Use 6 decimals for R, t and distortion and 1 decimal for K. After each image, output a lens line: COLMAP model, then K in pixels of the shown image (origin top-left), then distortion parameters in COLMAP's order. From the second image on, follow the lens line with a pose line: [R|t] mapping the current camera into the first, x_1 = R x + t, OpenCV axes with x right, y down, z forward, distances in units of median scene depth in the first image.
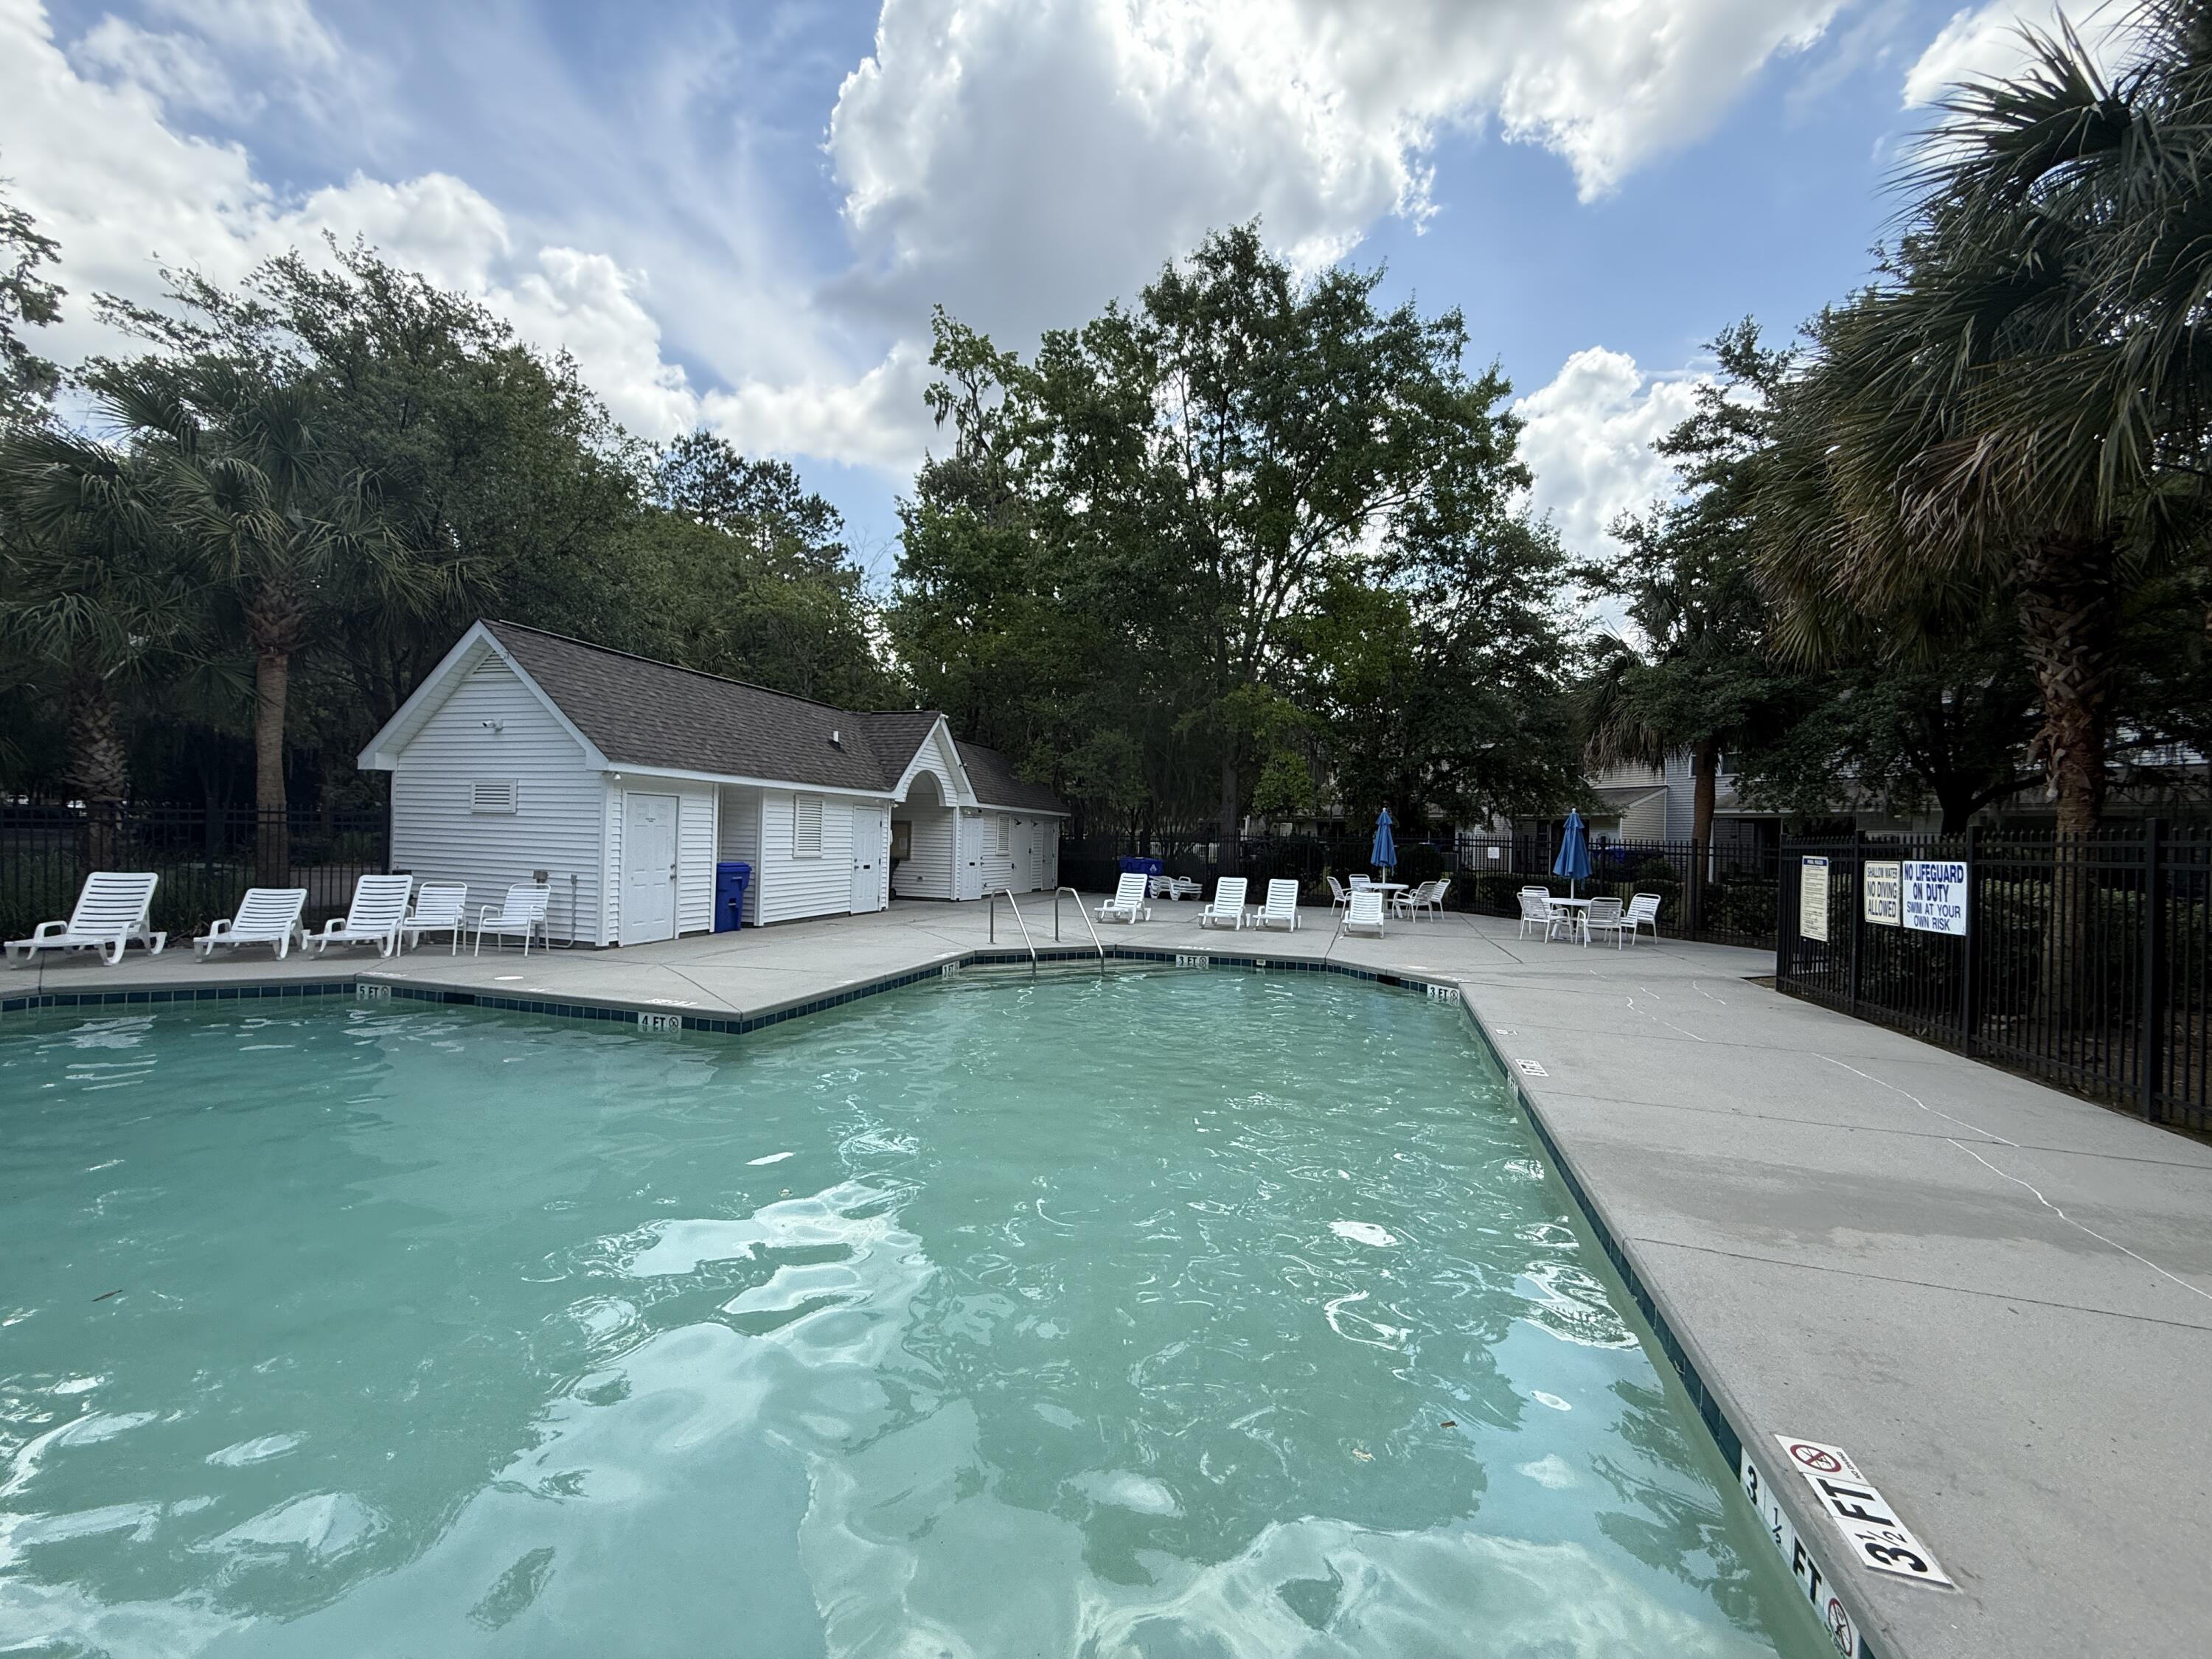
lens RADIAL K [[881.0, 0, 1099.9], [0, 881.0, 830.3], [0, 0, 1]] dist [0.000005, 0.000196]
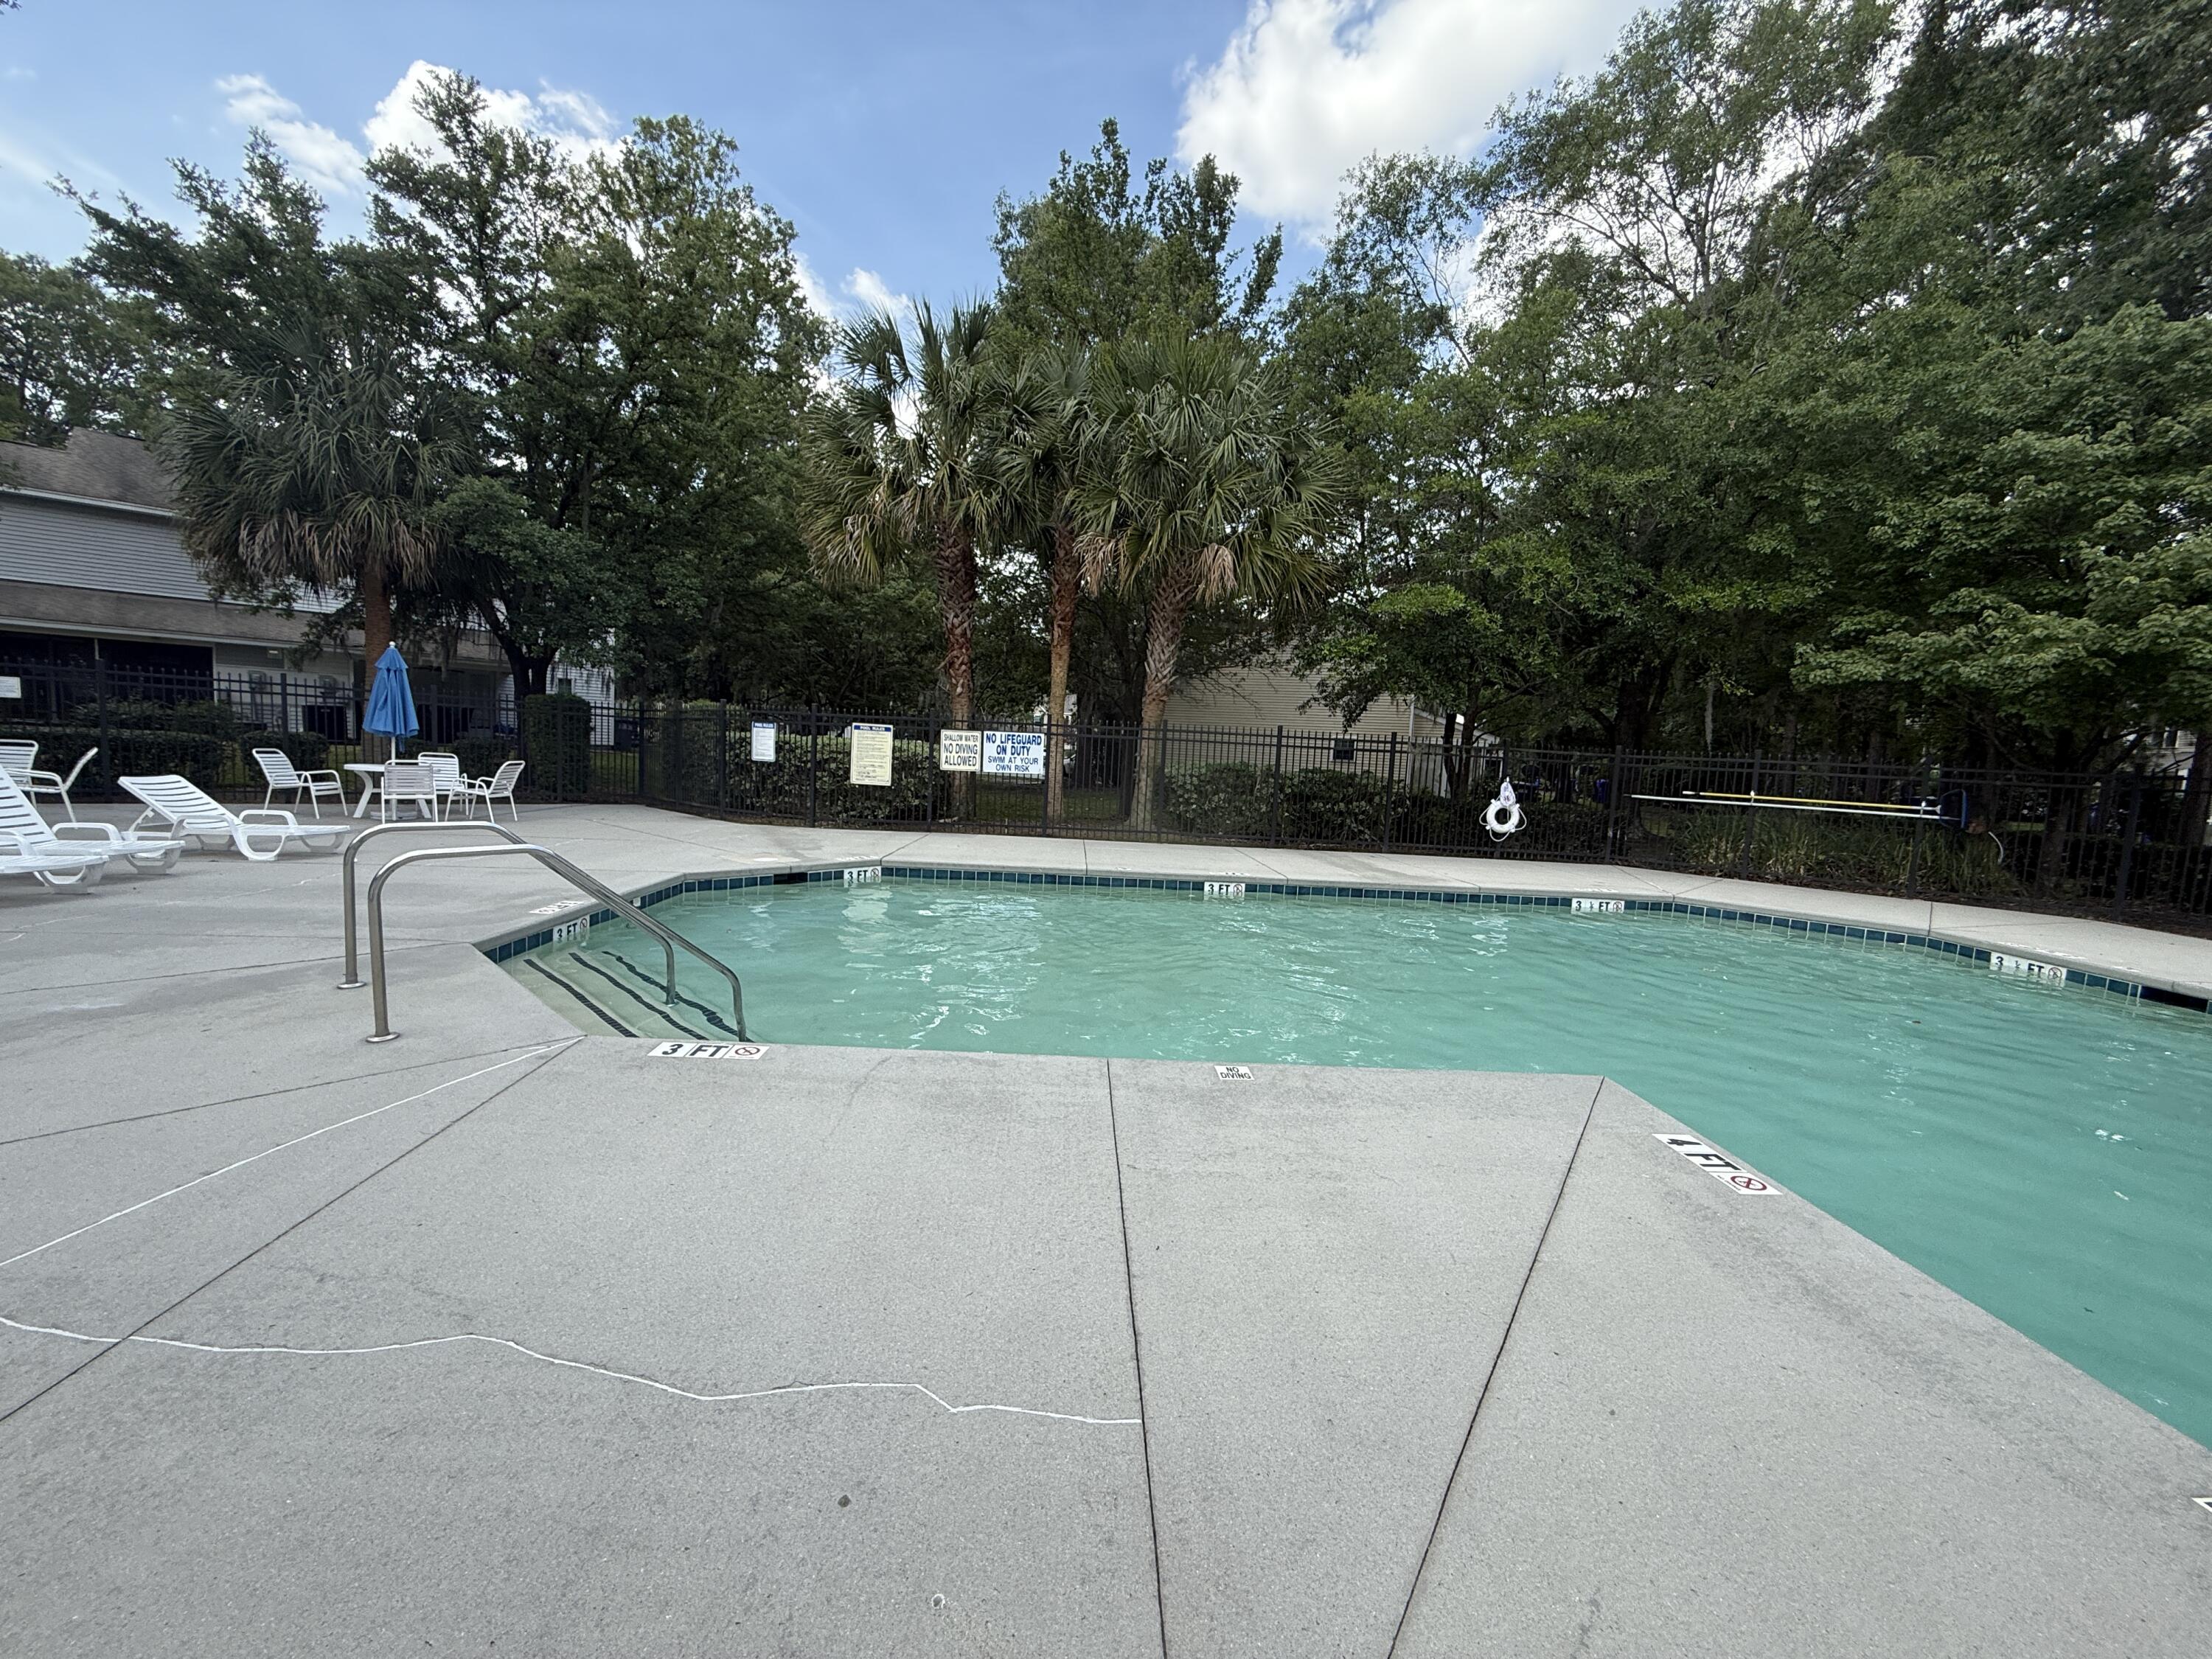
lens RADIAL K [[881.0, 0, 1099.9], [0, 881.0, 830.3], [0, 0, 1]] dist [0.000005, 0.000196]
pose [[-0.316817, -0.132249, 0.939222, -0.689855], [-0.068607, 0.990833, 0.116374, 0.011596], [-0.946002, -0.027568, -0.322986, 1.278295]]
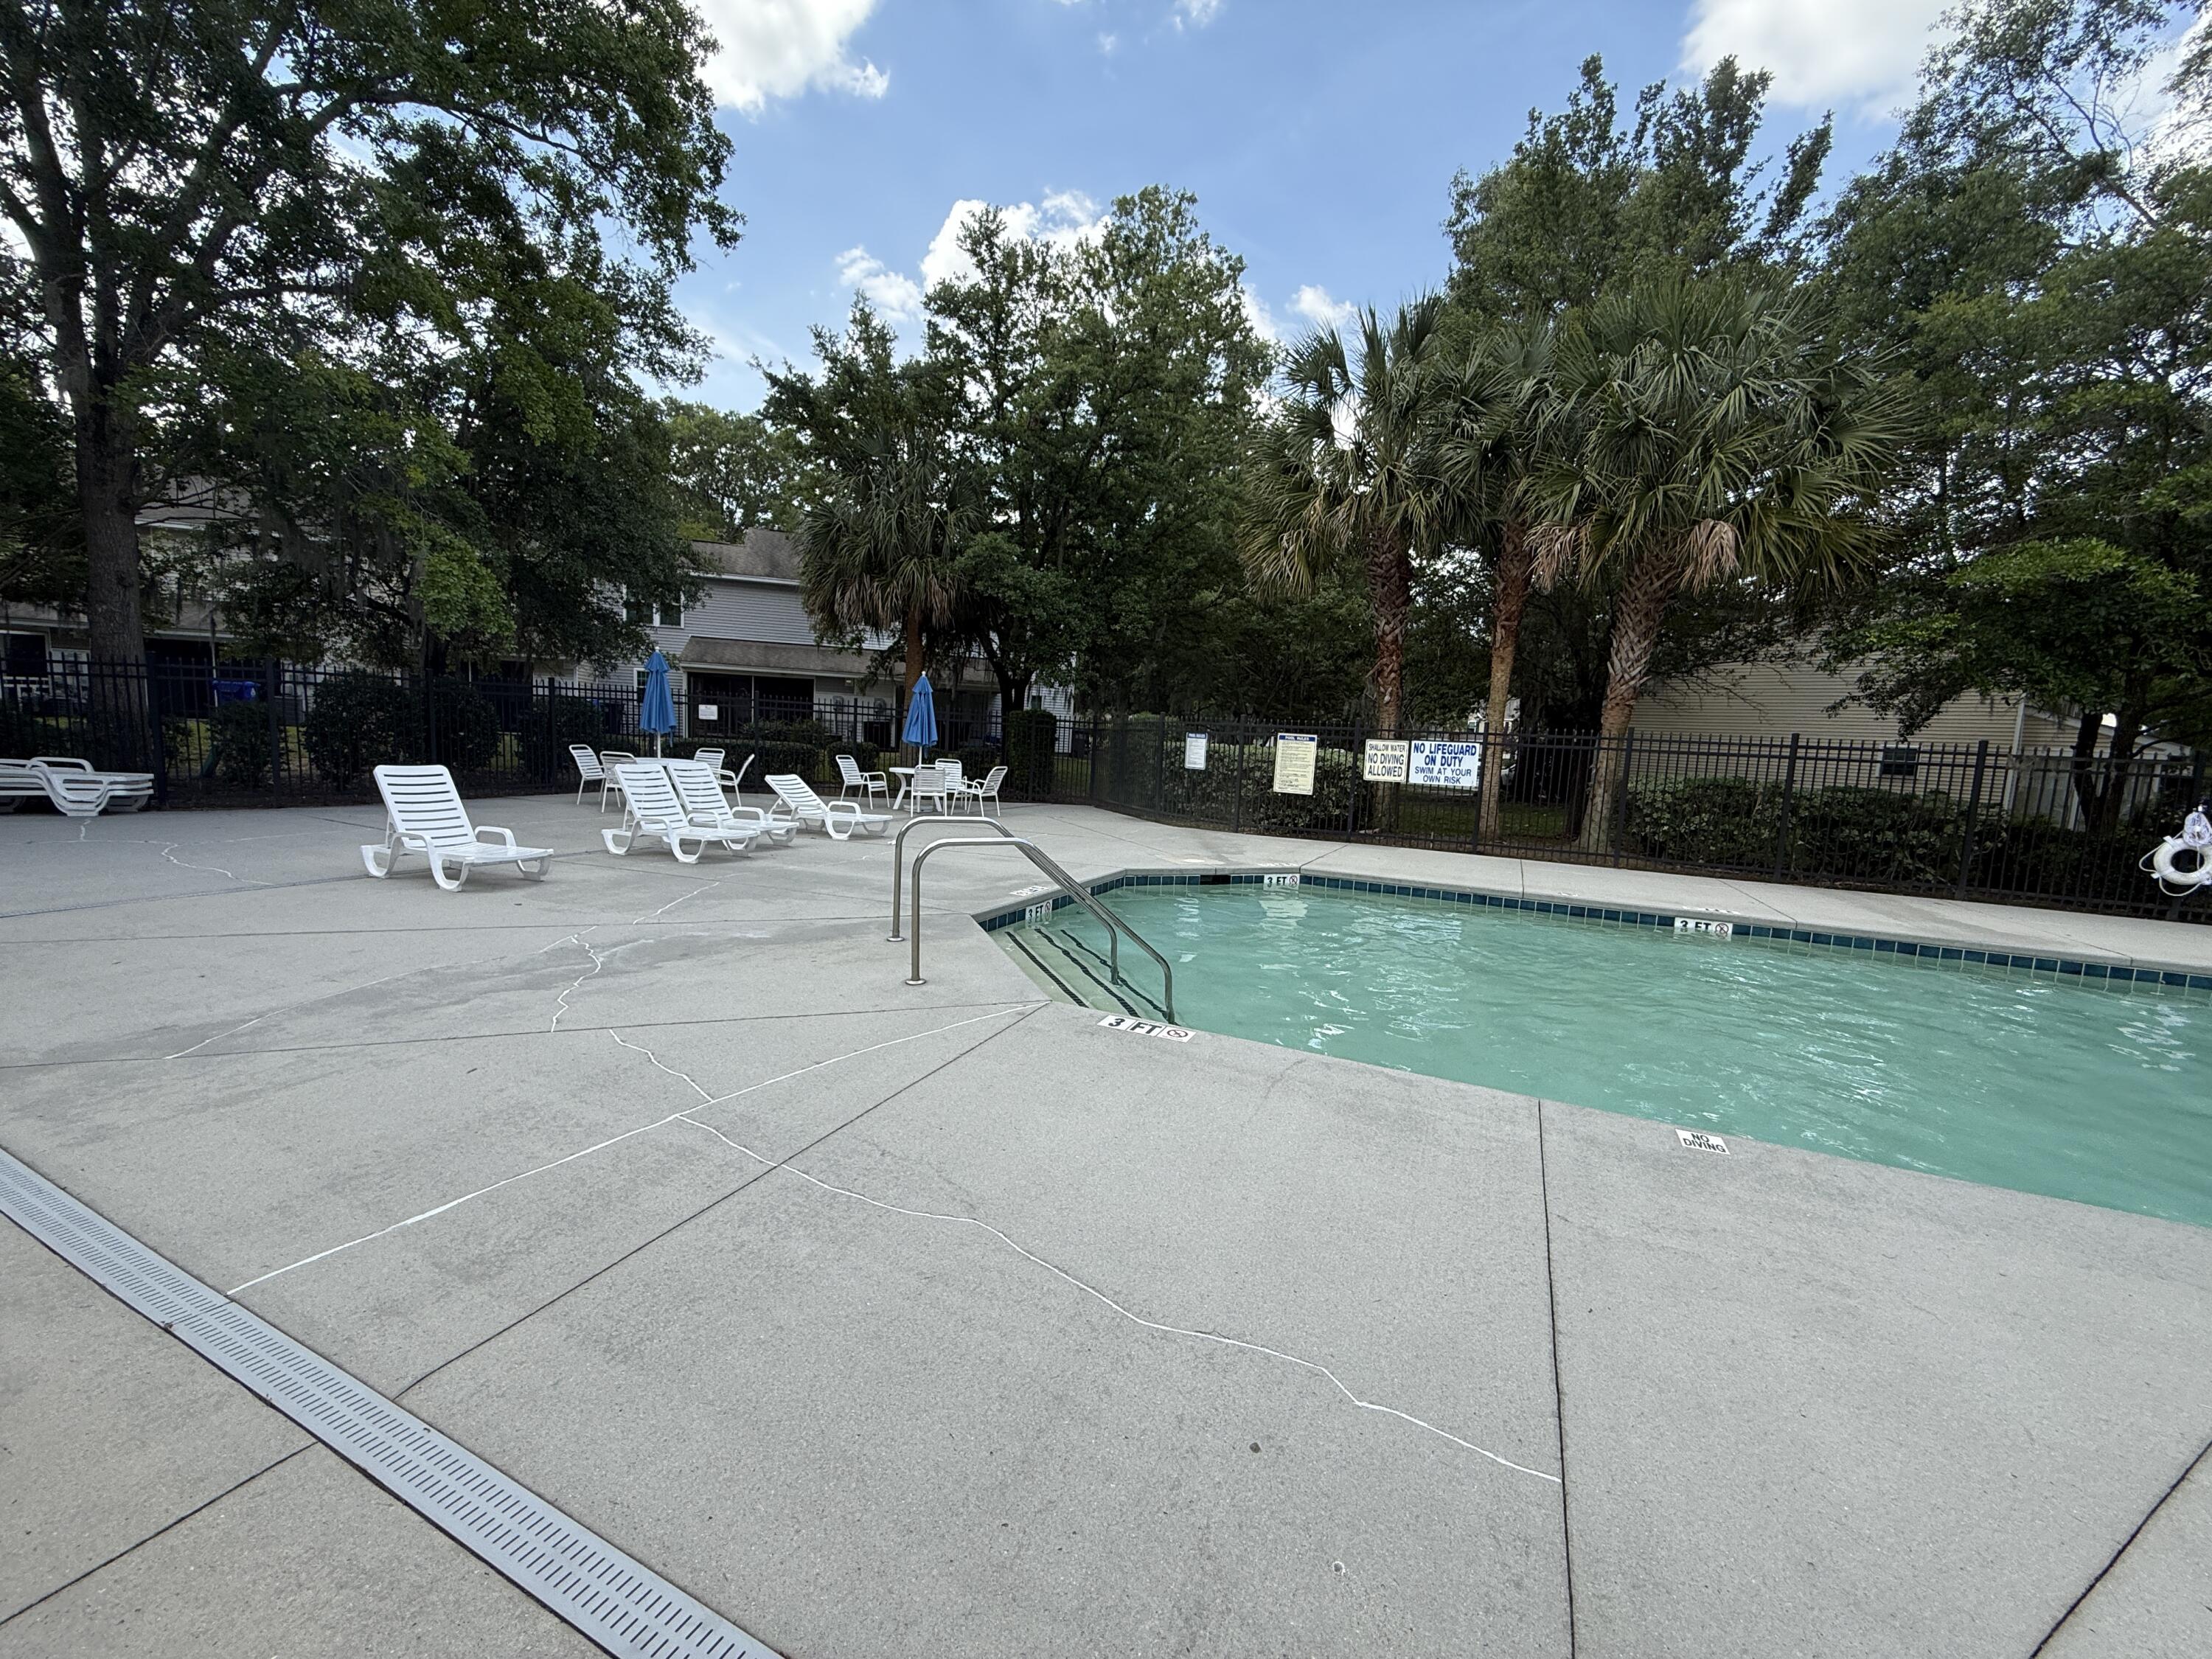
lens RADIAL K [[881.0, 0, 1099.9], [0, 881.0, 830.3], [0, 0, 1]] dist [0.000005, 0.000196]
pose [[0.144059, -0.128009, 0.981255, -0.706704], [-0.056095, 0.988947, 0.137248, 0.008012], [-0.987978, -0.074815, 0.135287, 1.284511]]
